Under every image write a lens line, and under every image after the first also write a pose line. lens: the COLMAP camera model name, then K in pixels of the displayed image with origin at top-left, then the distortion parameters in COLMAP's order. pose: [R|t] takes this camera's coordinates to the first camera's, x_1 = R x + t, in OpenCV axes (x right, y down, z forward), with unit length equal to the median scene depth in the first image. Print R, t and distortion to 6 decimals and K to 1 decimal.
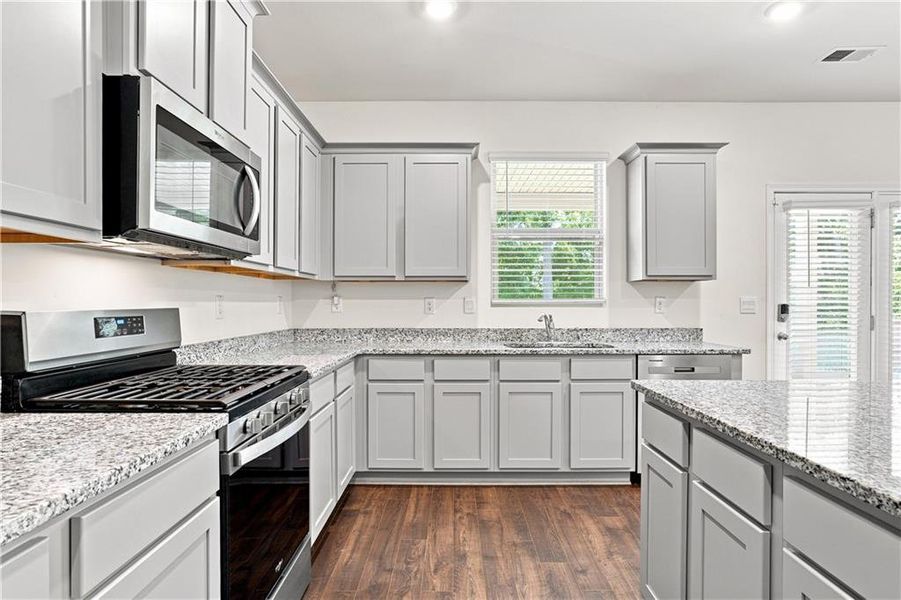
lens RADIAL K [[483.9, 0, 445.3], [0, 483.9, 307.1], [0, 0, 1]] dist [0.006219, 0.000587]
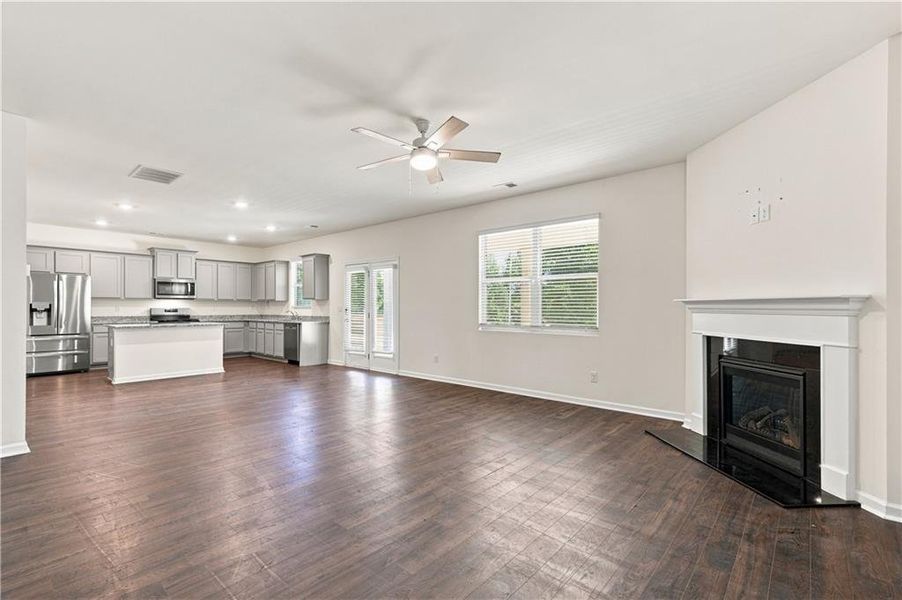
lens RADIAL K [[413.1, 0, 453.1], [0, 413.1, 307.2], [0, 0, 1]] dist [0.000319, -0.000348]
pose [[0.755171, 0.000307, -0.655528, 2.715378], [-0.008533, 0.999920, -0.009361, 0.006894], [0.655473, 0.012663, 0.755113, -0.332260]]
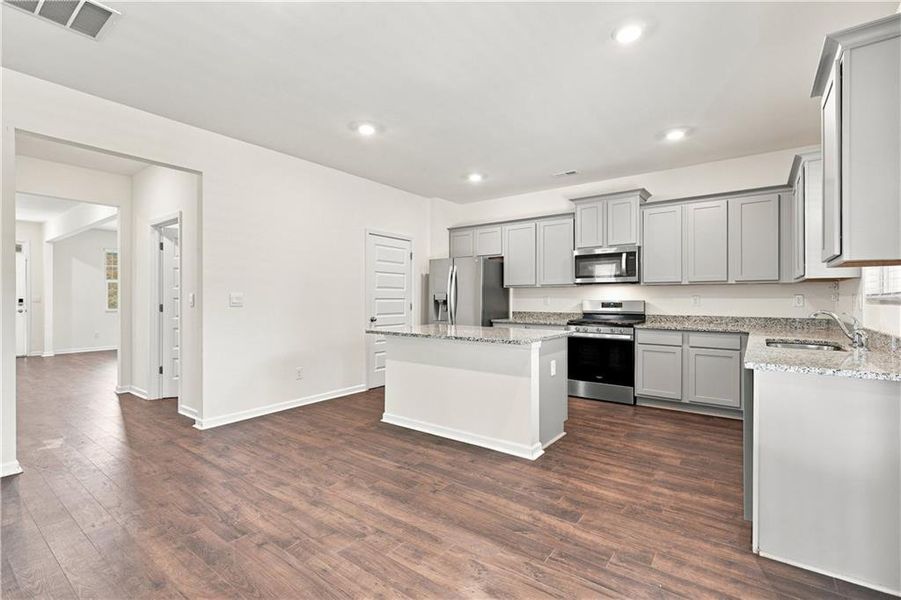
lens RADIAL K [[412.7, 0, 443.1], [0, 412.7, 298.1], [0, 0, 1]] dist [0.000319, -0.000348]
pose [[-0.604485, -0.001625, -0.796615, 1.215178], [-0.008683, 0.999952, 0.004549, -0.006915], [0.796569, 0.009667, -0.604470, 0.874371]]
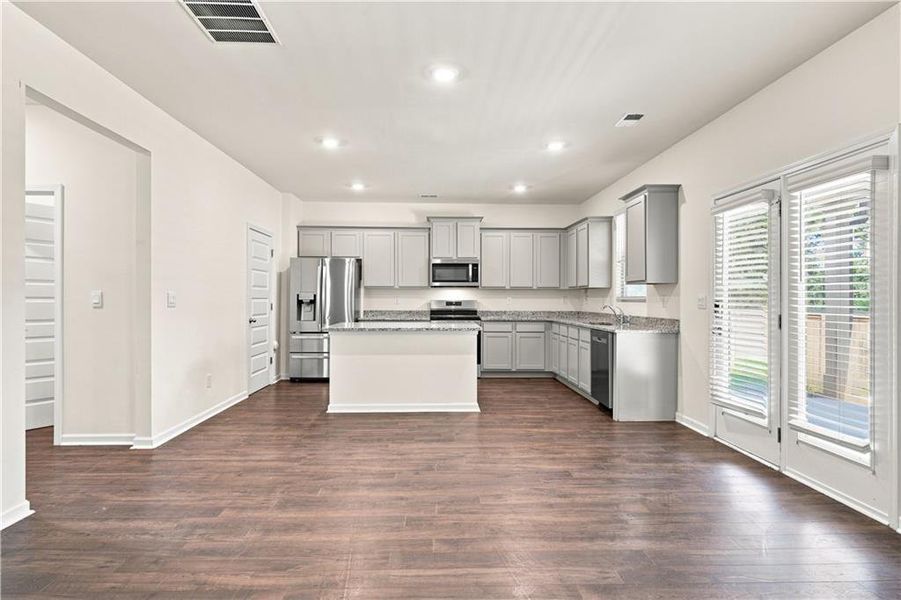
lens RADIAL K [[483.9, 0, 447.2], [0, 483.9, 298.9], [0, 0, 1]] dist [0.006219, 0.000587]
pose [[0.035487, 0.000119, -0.999370, 1.849363], [-0.013546, 0.999908, -0.000362, -0.001676], [0.999278, 0.013550, 0.035486, 0.359240]]
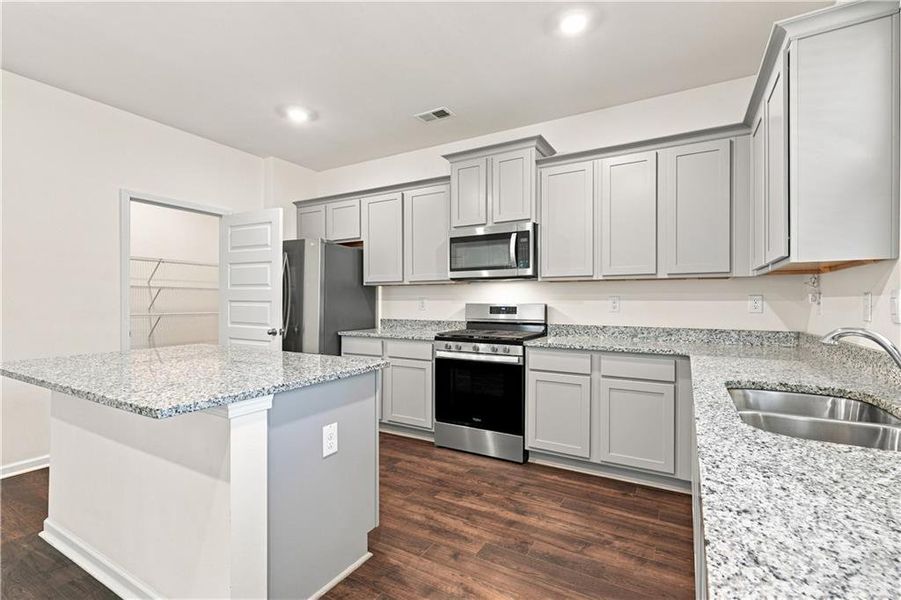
lens RADIAL K [[412.7, 0, 445.1], [0, 412.7, 301.6], [0, 0, 1]] dist [0.000319, -0.000348]
pose [[-0.502582, 0.000668, -0.864529, 0.640646], [-0.009131, 0.999940, 0.006081, -0.007057], [0.864481, 0.010950, -0.502546, 0.854528]]
